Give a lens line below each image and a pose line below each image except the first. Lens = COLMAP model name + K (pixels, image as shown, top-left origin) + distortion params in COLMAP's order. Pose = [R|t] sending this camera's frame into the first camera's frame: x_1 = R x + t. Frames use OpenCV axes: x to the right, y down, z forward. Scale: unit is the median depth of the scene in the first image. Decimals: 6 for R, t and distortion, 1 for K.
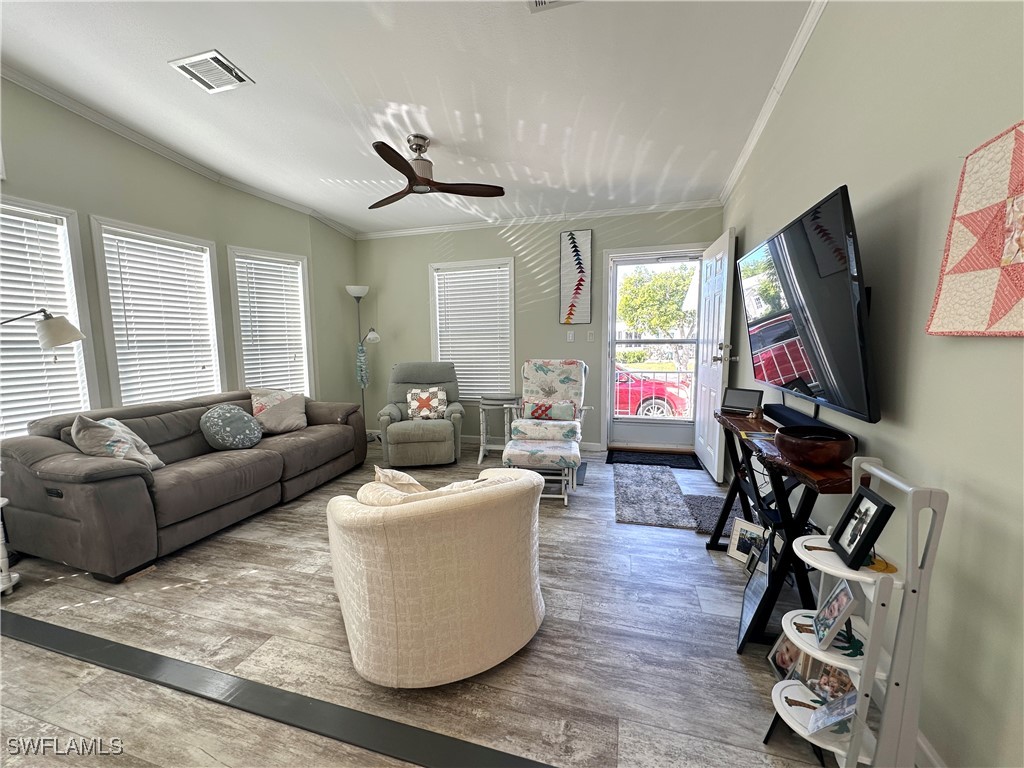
lens RADIAL K [[408.8, 0, 510.9], [0, 408.8, 385.3], [0, 0, 1]] dist [-0.002698, 0.000437]
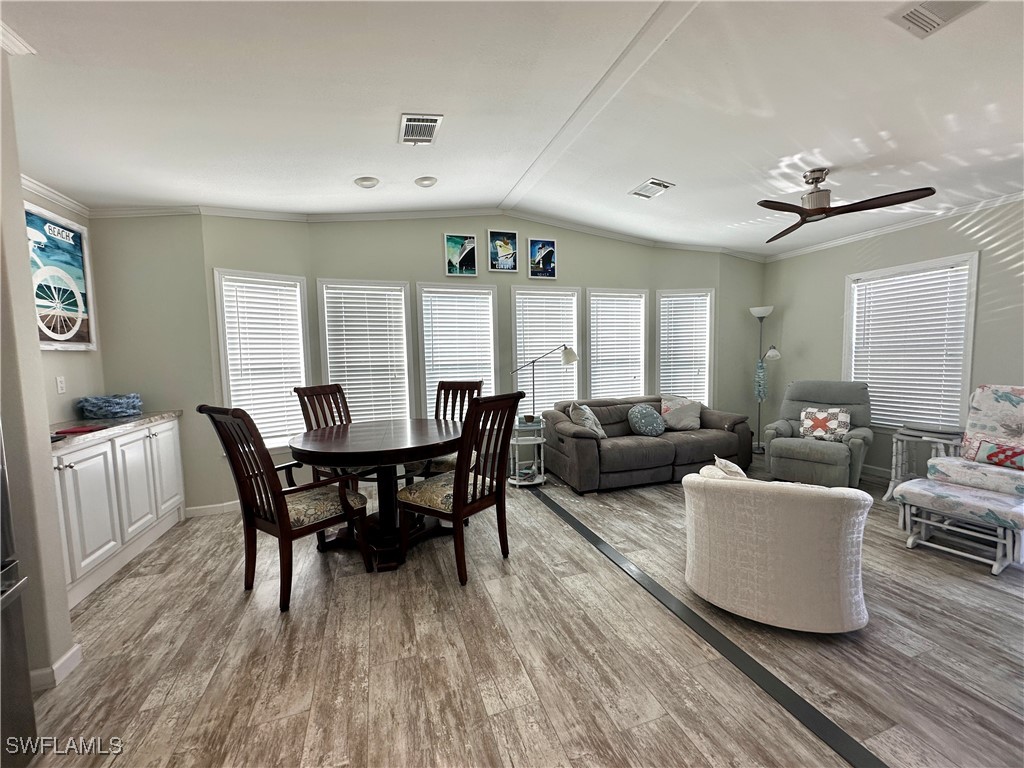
lens RADIAL K [[408.8, 0, 510.9], [0, 408.8, 385.3], [0, 0, 1]] dist [-0.002698, 0.000437]
pose [[0.568507, 0.059223, -0.820544, 0.215578], [-0.077567, 0.996821, 0.018204, -0.009309], [0.819013, 0.053298, 0.571294, -0.214011]]
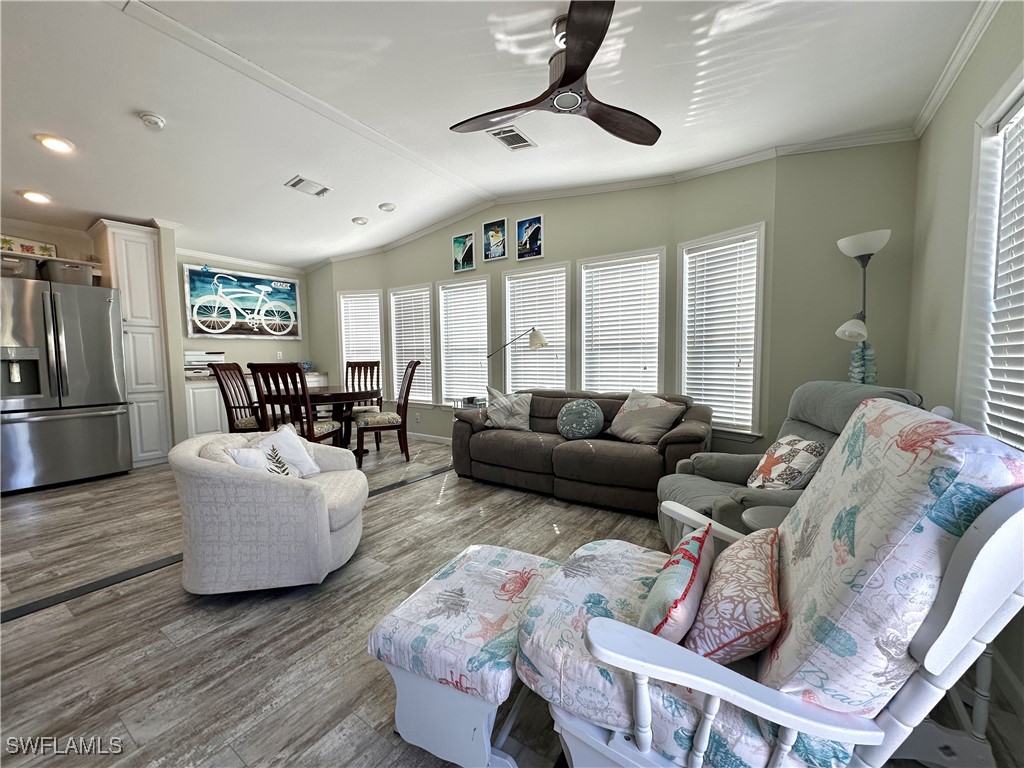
lens RADIAL K [[408.8, 0, 510.9], [0, 408.8, 385.3], [0, 0, 1]] dist [-0.002698, 0.000437]
pose [[-0.306718, 0.079886, -0.948442, 0.438245], [-0.093490, 0.989124, 0.113546, -0.100868], [0.947198, 0.123497, -0.295914, 1.125987]]
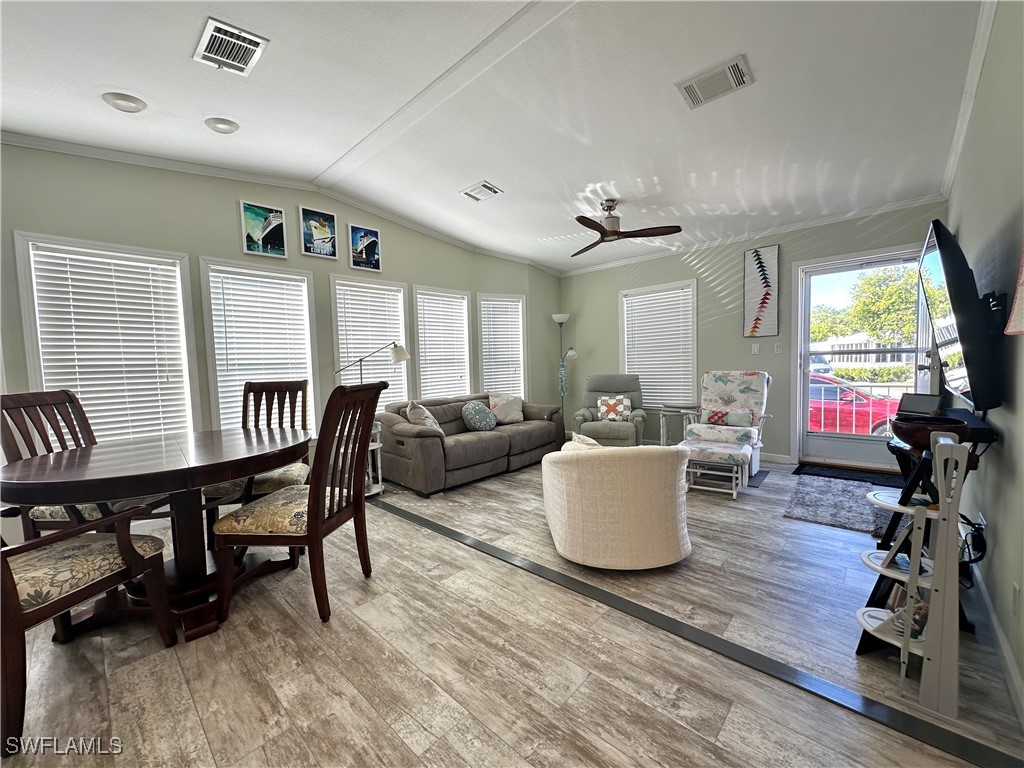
lens RADIAL K [[408.8, 0, 510.9], [0, 408.8, 385.3], [0, 0, 1]] dist [-0.002698, 0.000437]
pose [[0.892411, 0.010069, -0.451111, 0.085252], [-0.030665, 0.998793, -0.038369, 0.042702], [0.450180, 0.048074, 0.891643, -0.268712]]
